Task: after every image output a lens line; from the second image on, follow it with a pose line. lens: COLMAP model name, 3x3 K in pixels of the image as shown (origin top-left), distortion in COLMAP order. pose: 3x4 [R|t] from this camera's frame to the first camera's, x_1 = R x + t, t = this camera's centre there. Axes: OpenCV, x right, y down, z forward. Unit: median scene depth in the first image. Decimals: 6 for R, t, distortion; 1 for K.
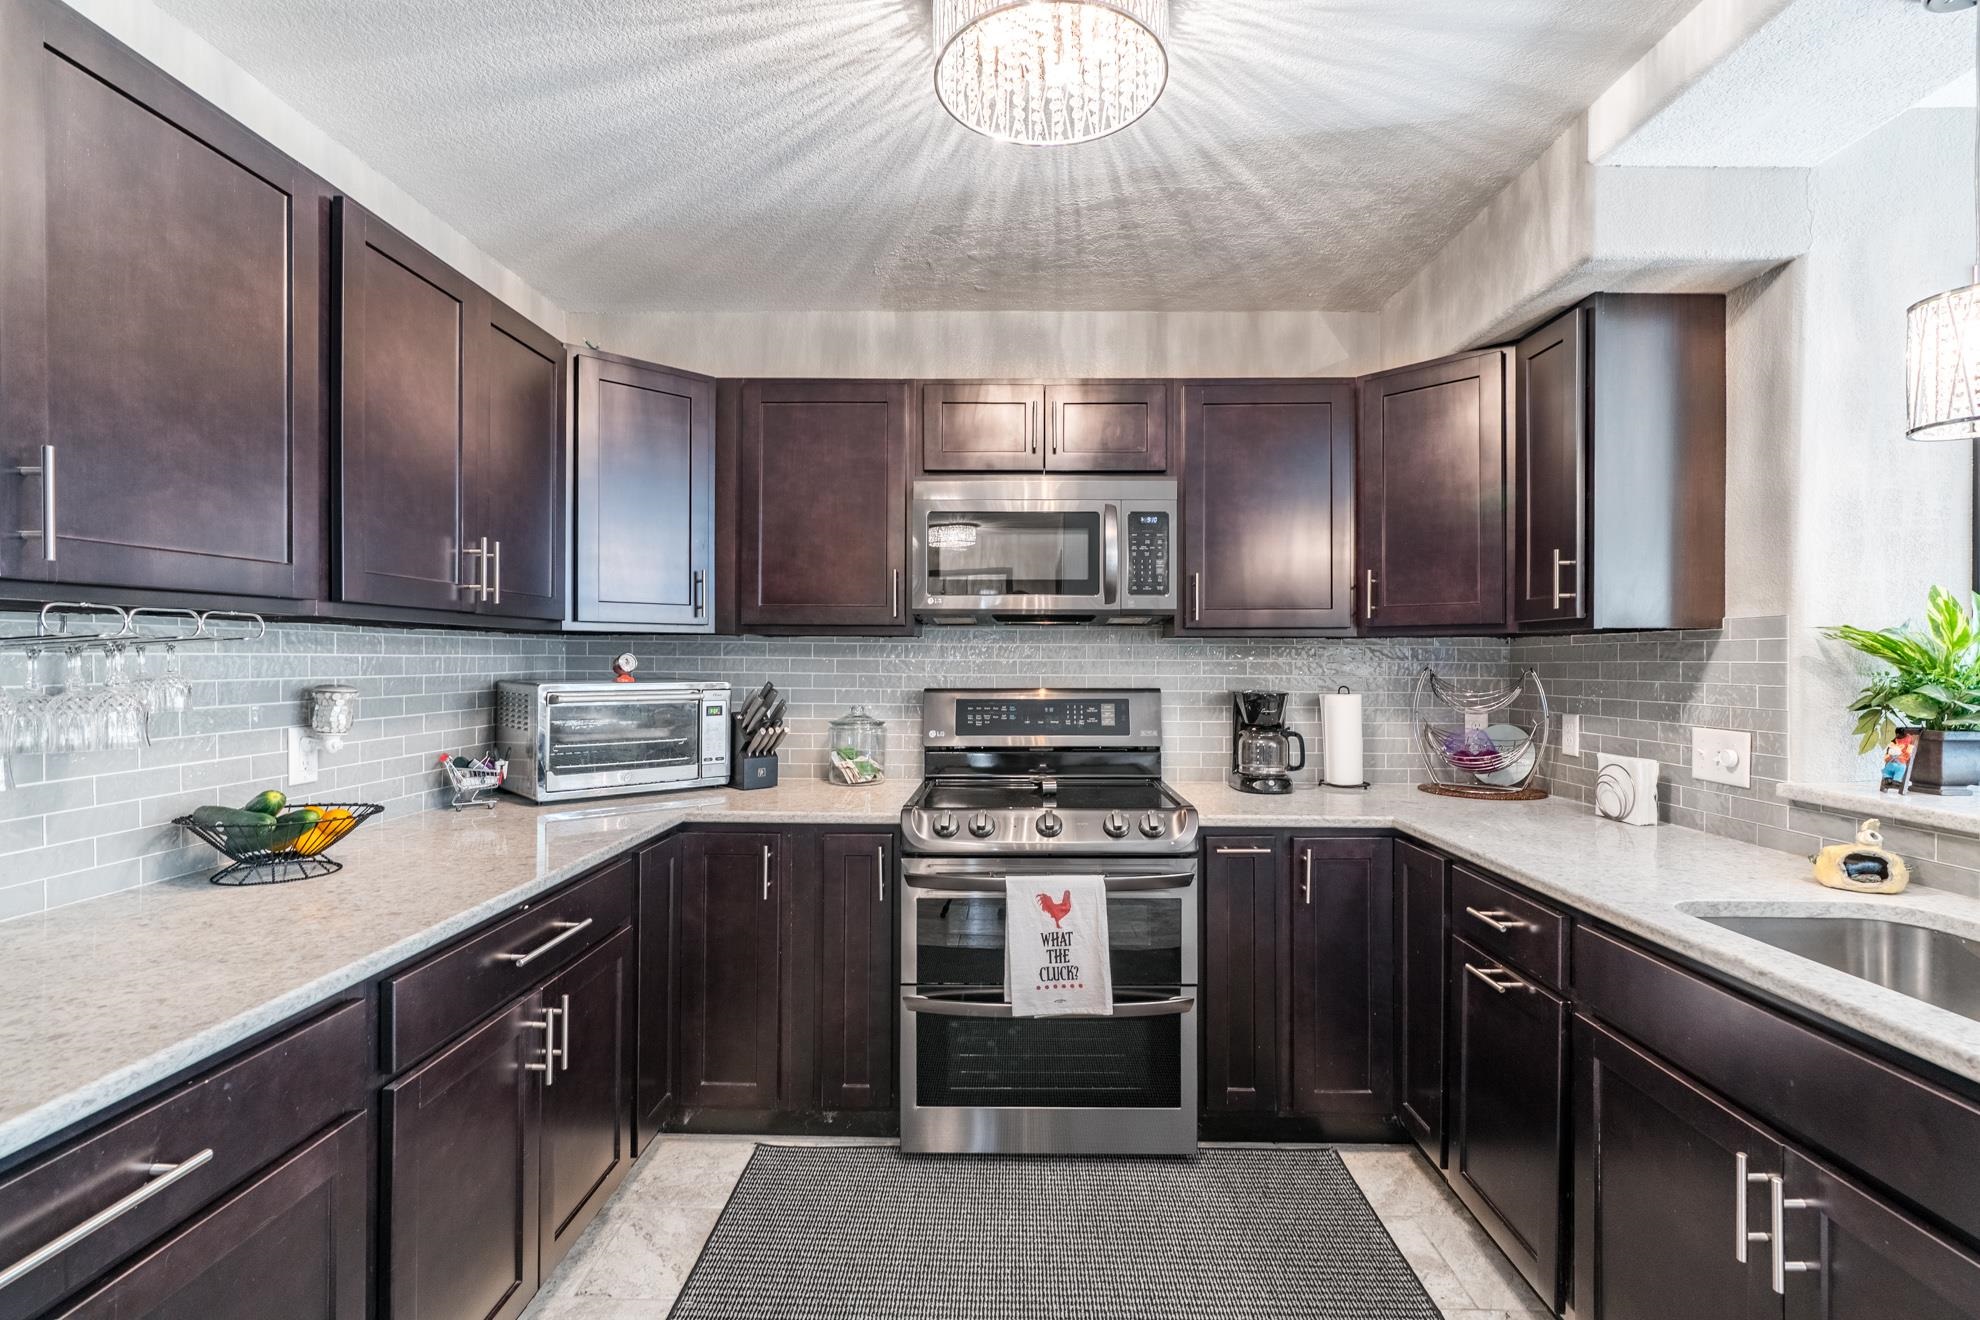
lens RADIAL K [[904.3, 0, 1003.8], [0, 904.3, 651.6], [0, 0, 1]] dist [-0.008927, 0.000369]
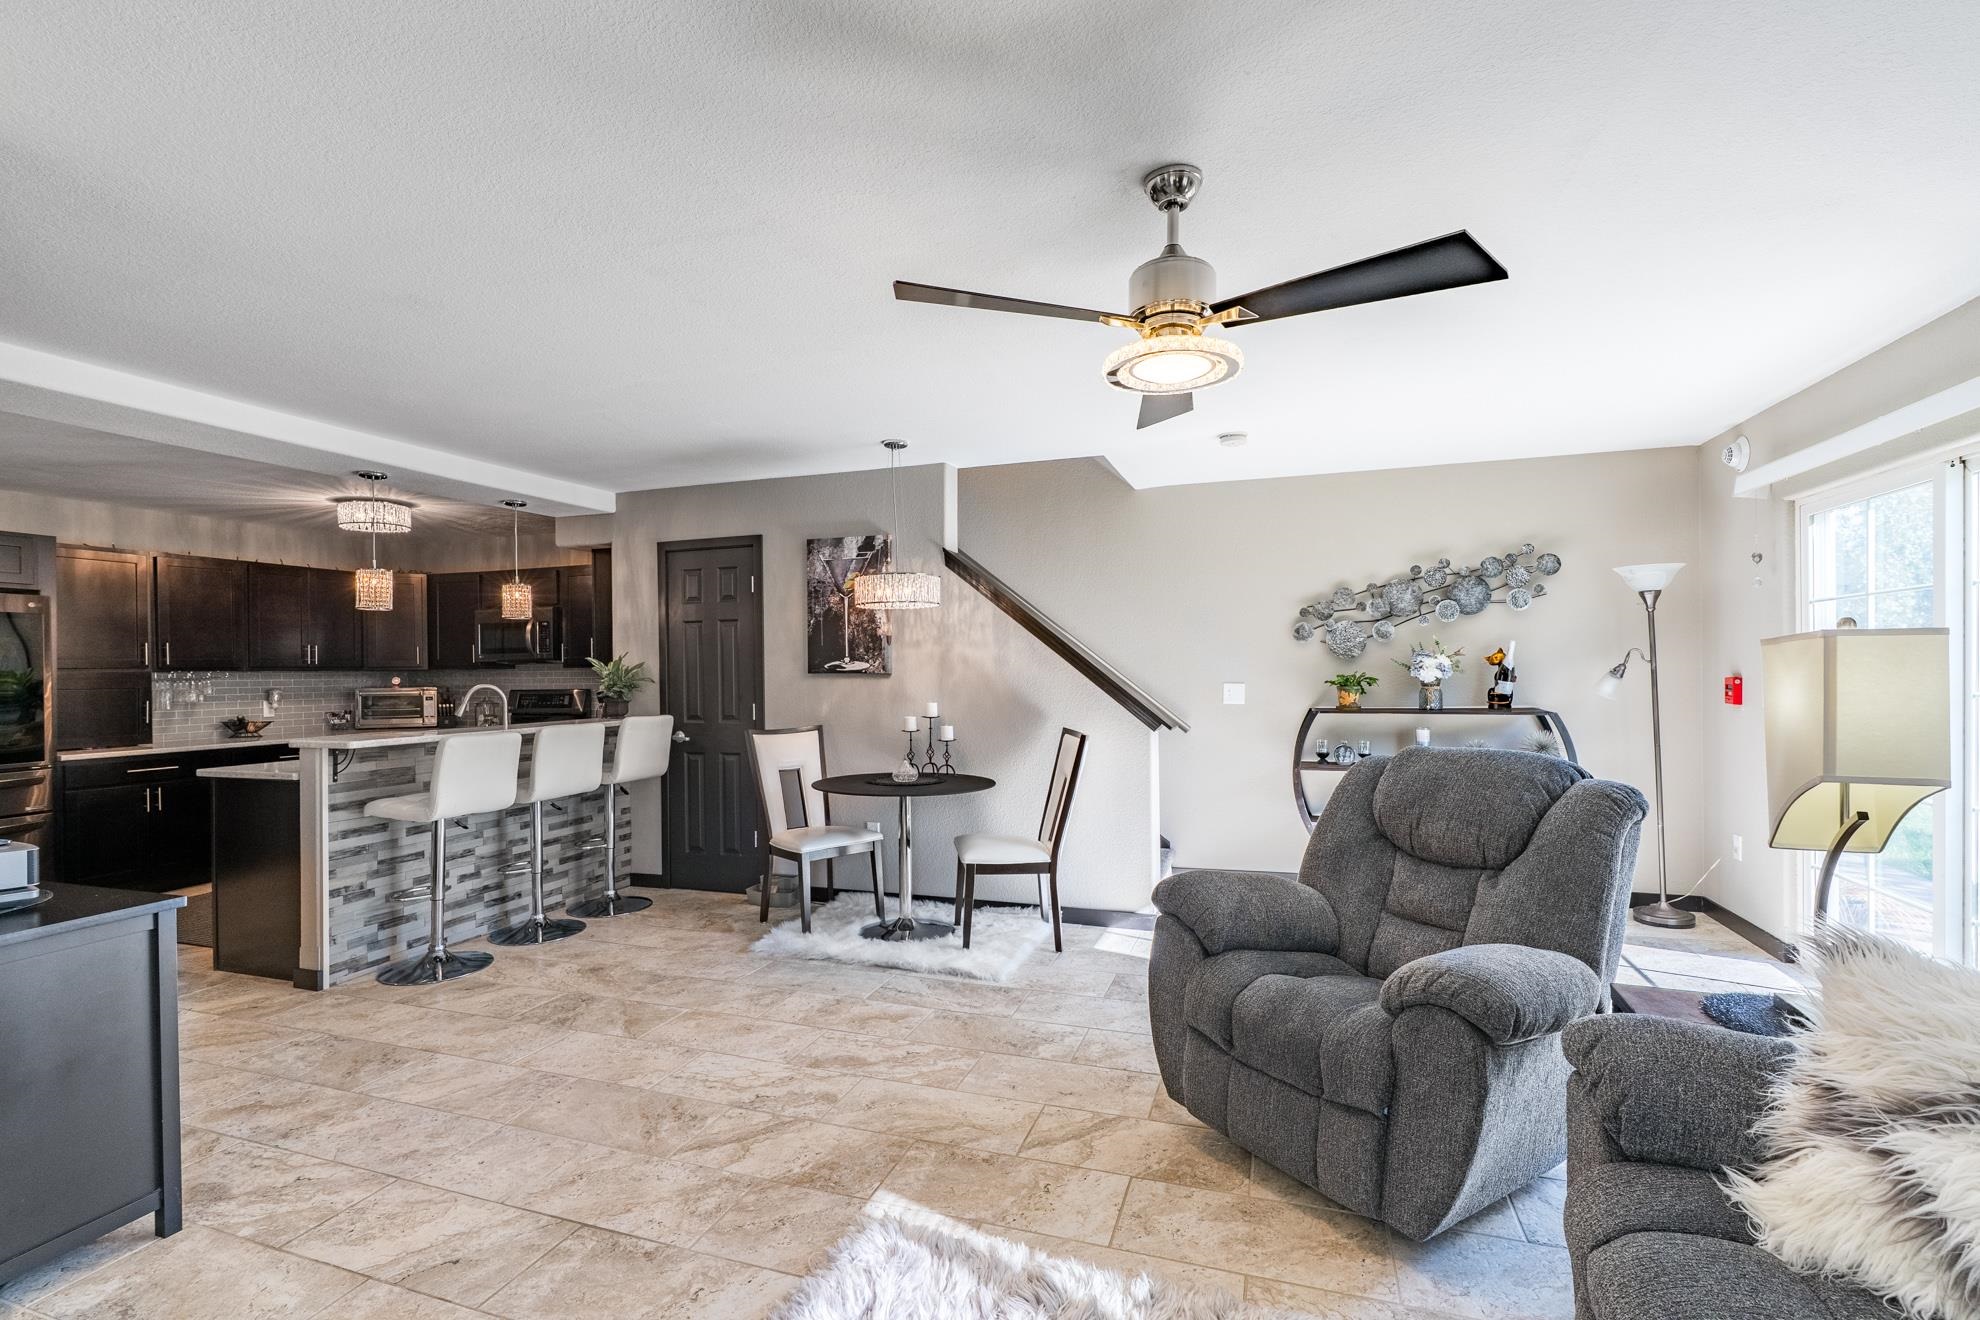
lens RADIAL K [[902.1, 0, 975.5], [0, 902.1, 665.1], [0, 0, 1]] dist [-0.002051, -0.000073]
pose [[0.949343, -0.015914, -0.313840, 2.300087], [0.016554, 0.999863, -0.000626, -0.005126], [0.313806, -0.004601, 0.949476, -1.145379]]
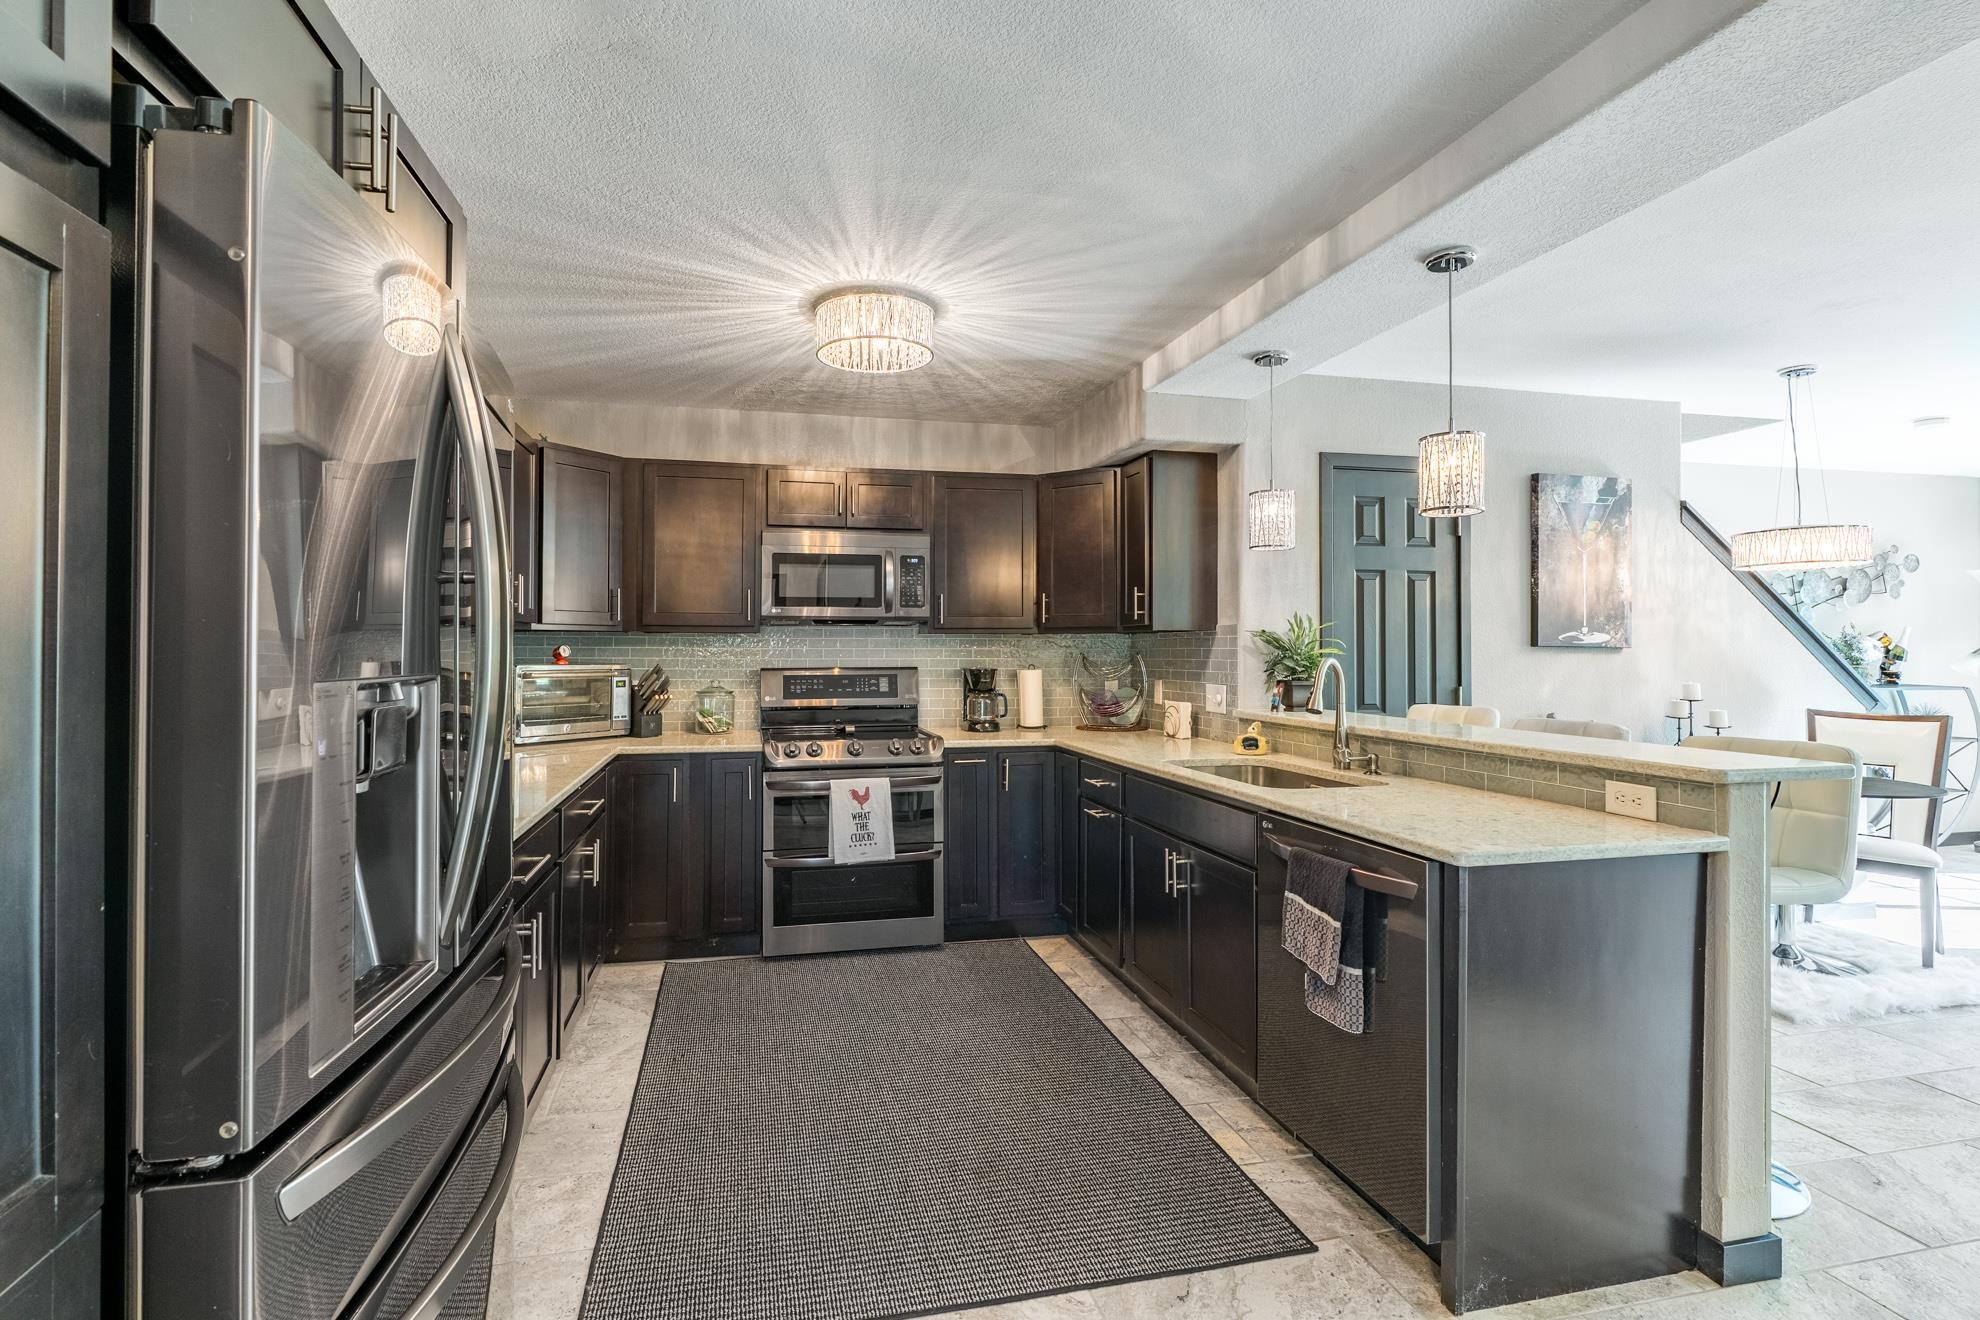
lens RADIAL K [[916.6, 0, 941.0], [0, 916.6, 623.9], [0, 0, 1]] dist [-0.002661, -0.000229]
pose [[0.974805, 0.003634, 0.223027, -0.163177], [0.000468, 0.999832, -0.018337, -0.004506], [-0.223057, 0.017979, 0.974640, -0.633504]]
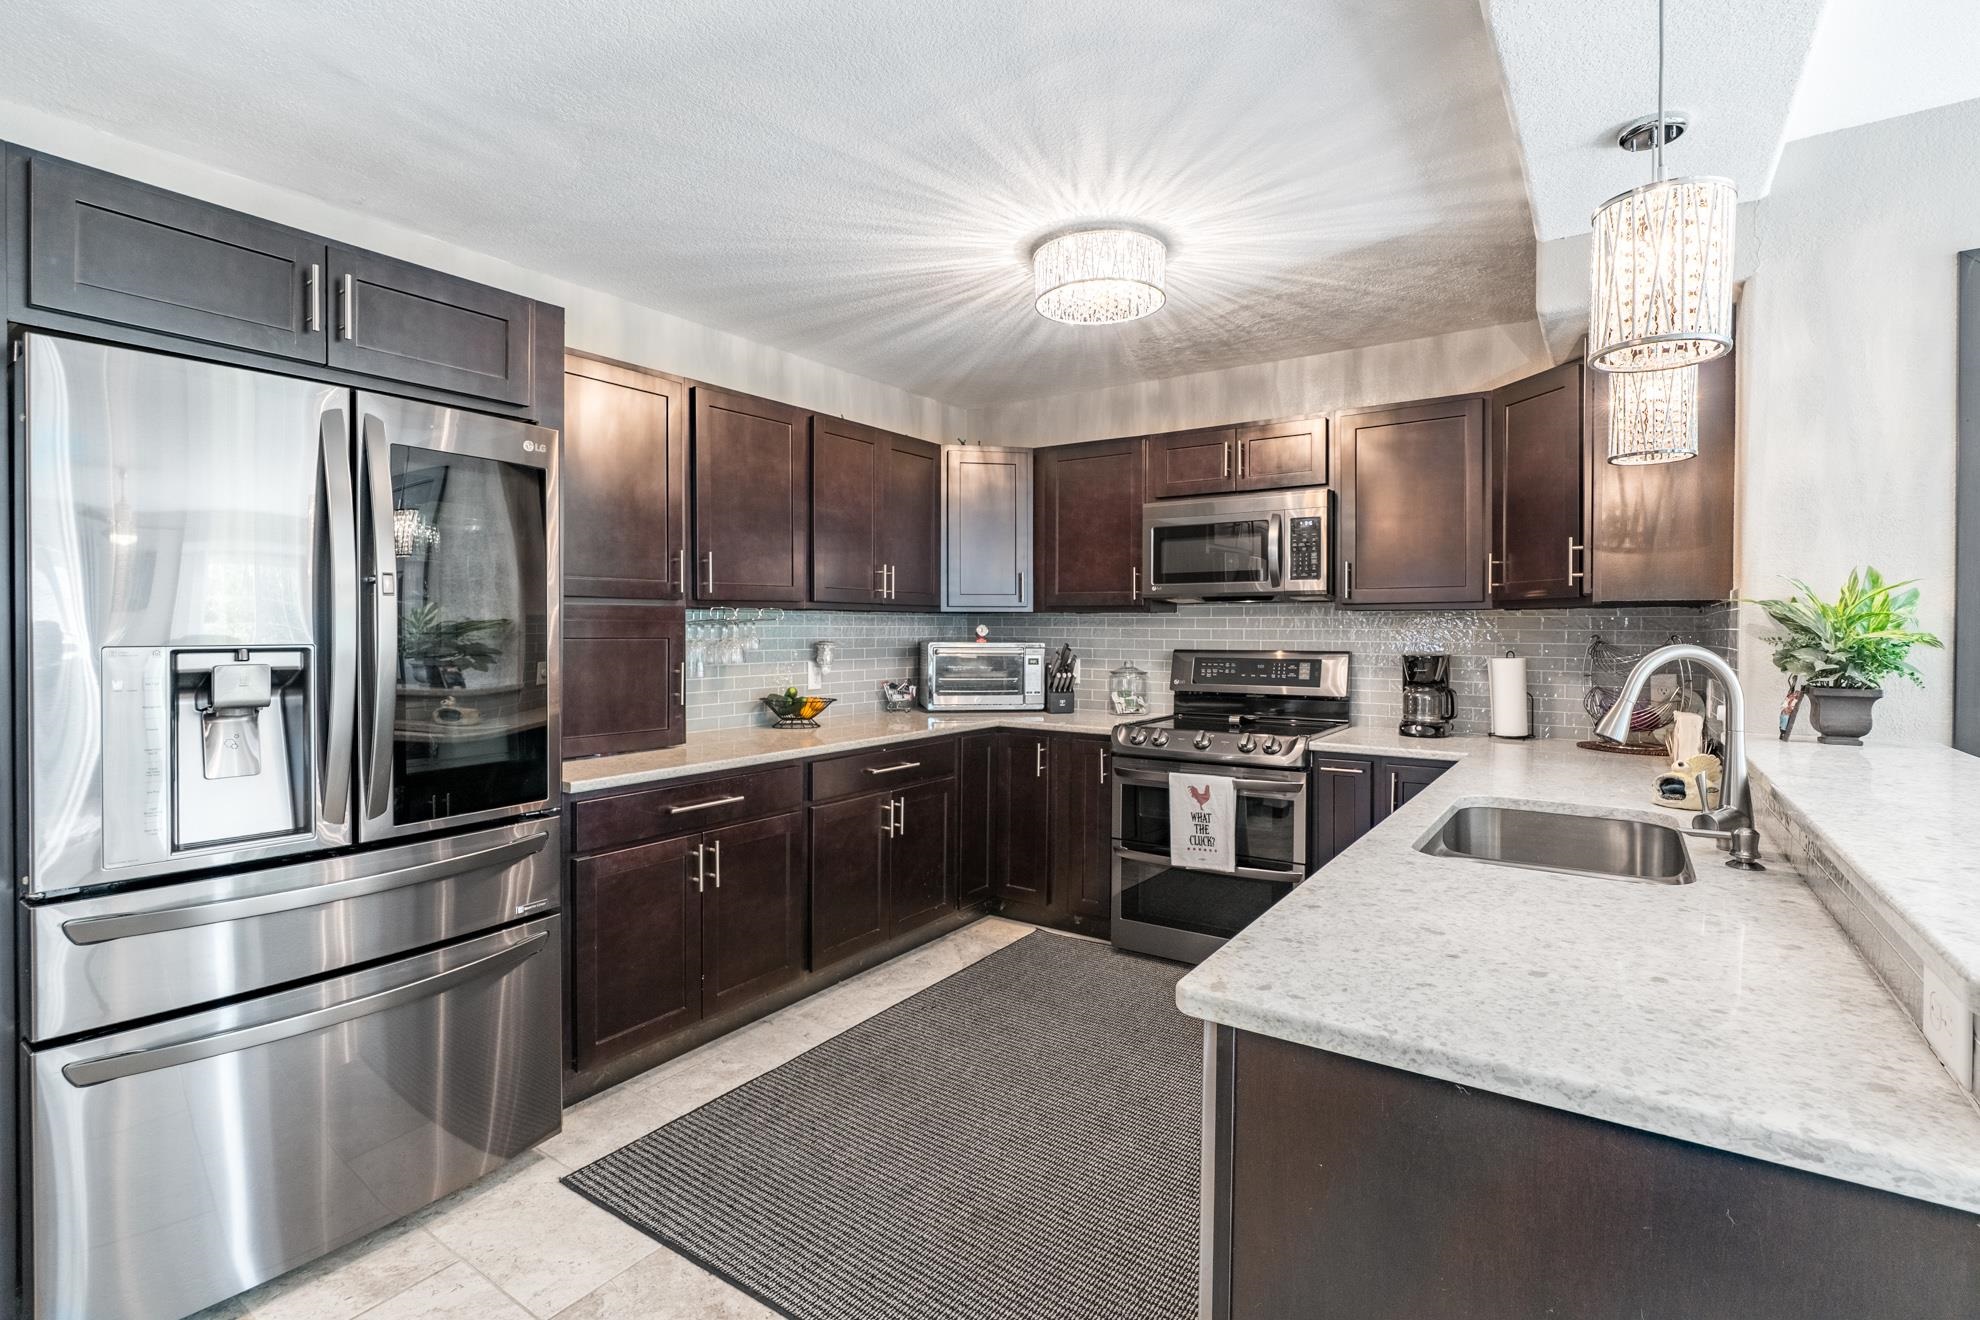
lens RADIAL K [[919.5, 0, 999.2], [0, 919.5, 624.1], [0, 0, 1]] dist [-0.001287, -0.000128]
pose [[0.835591, -0.003742, -0.549340, 0.566556], [0.004588, 0.999989, 0.000167, 0.000405], [0.549333, -0.002660, 0.835599, -0.405401]]
